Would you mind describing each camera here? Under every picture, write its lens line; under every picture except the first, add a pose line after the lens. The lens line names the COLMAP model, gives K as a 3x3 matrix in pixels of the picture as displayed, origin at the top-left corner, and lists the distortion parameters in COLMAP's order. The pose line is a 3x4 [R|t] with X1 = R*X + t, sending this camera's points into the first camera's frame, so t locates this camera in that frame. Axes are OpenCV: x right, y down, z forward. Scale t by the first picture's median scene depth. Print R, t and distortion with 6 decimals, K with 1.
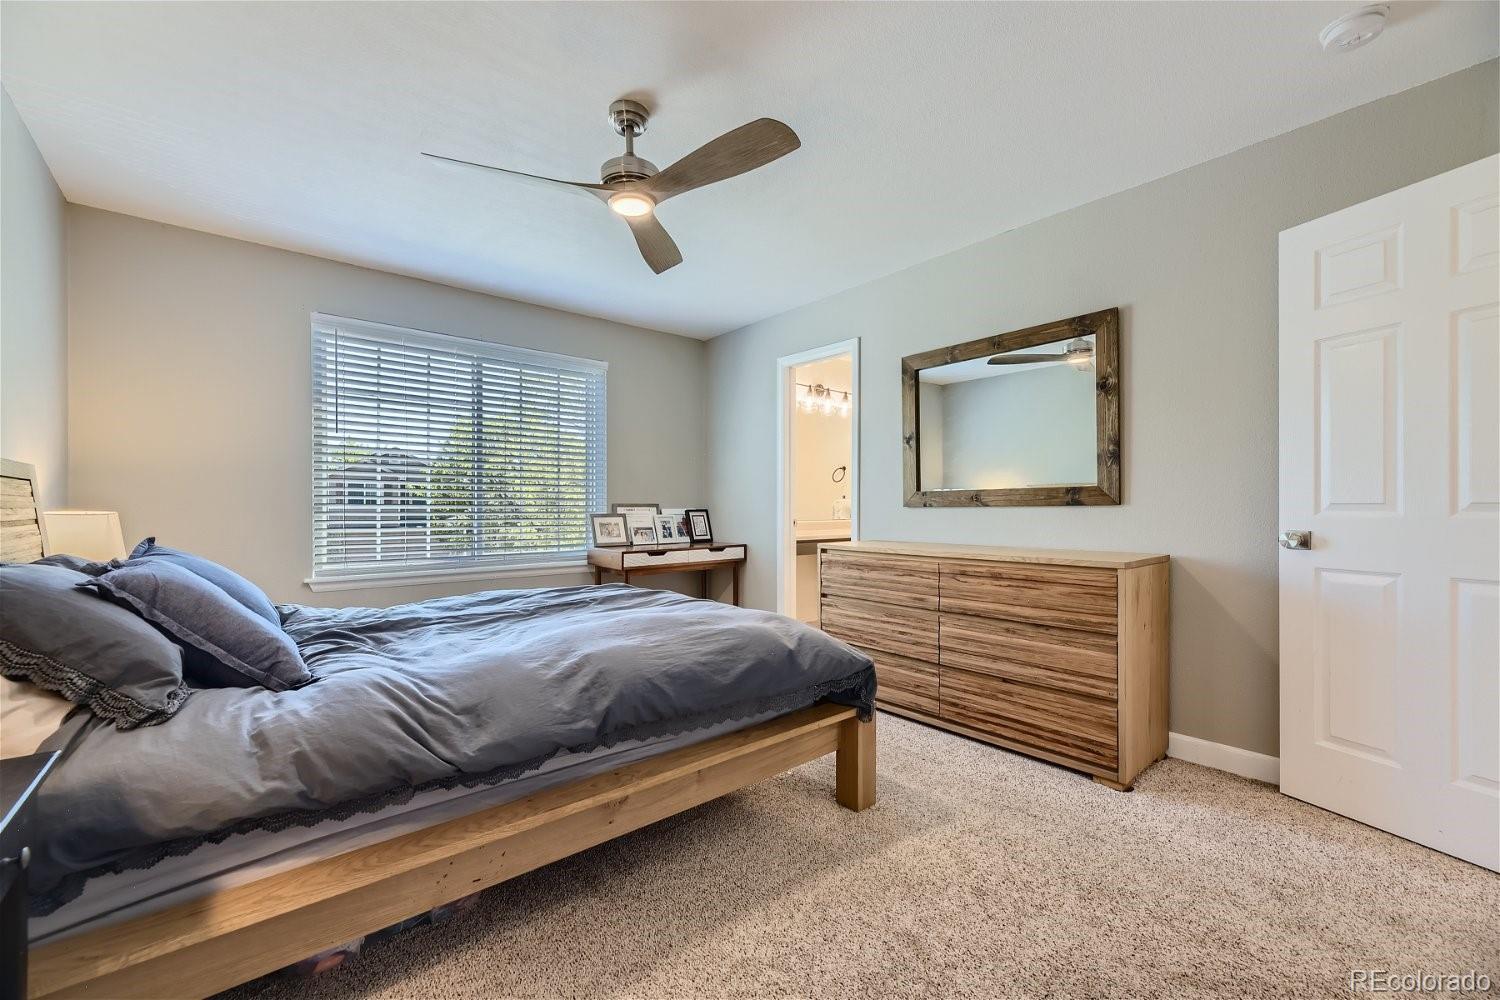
lens RADIAL K [[612.8, 0, 743.0], [0, 612.8, 507.5], [0, 0, 1]] dist [-0.010131, -0.000230]
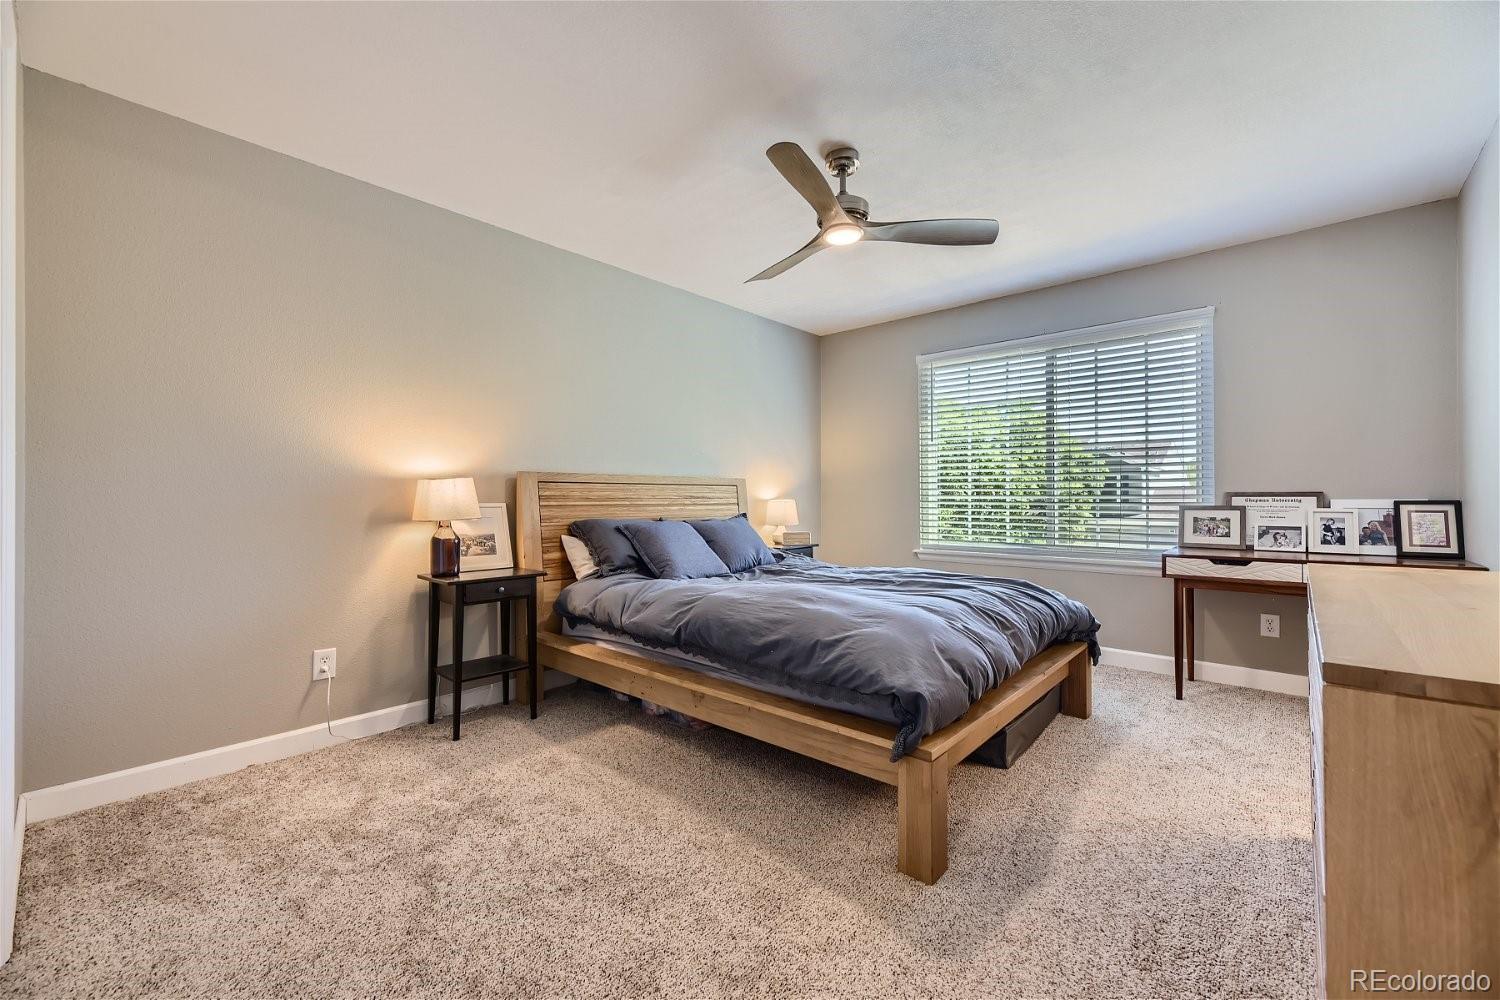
lens RADIAL K [[612.8, 0, 742.9], [0, 612.8, 493.8], [0, 0, 1]] dist [-0.010131, -0.000230]
pose [[0.121970, -0.005892, -0.992516, 0.454329], [0.002255, 0.999981, -0.005660, -0.001596], [0.992531, -0.001548, 0.121981, 0.321583]]
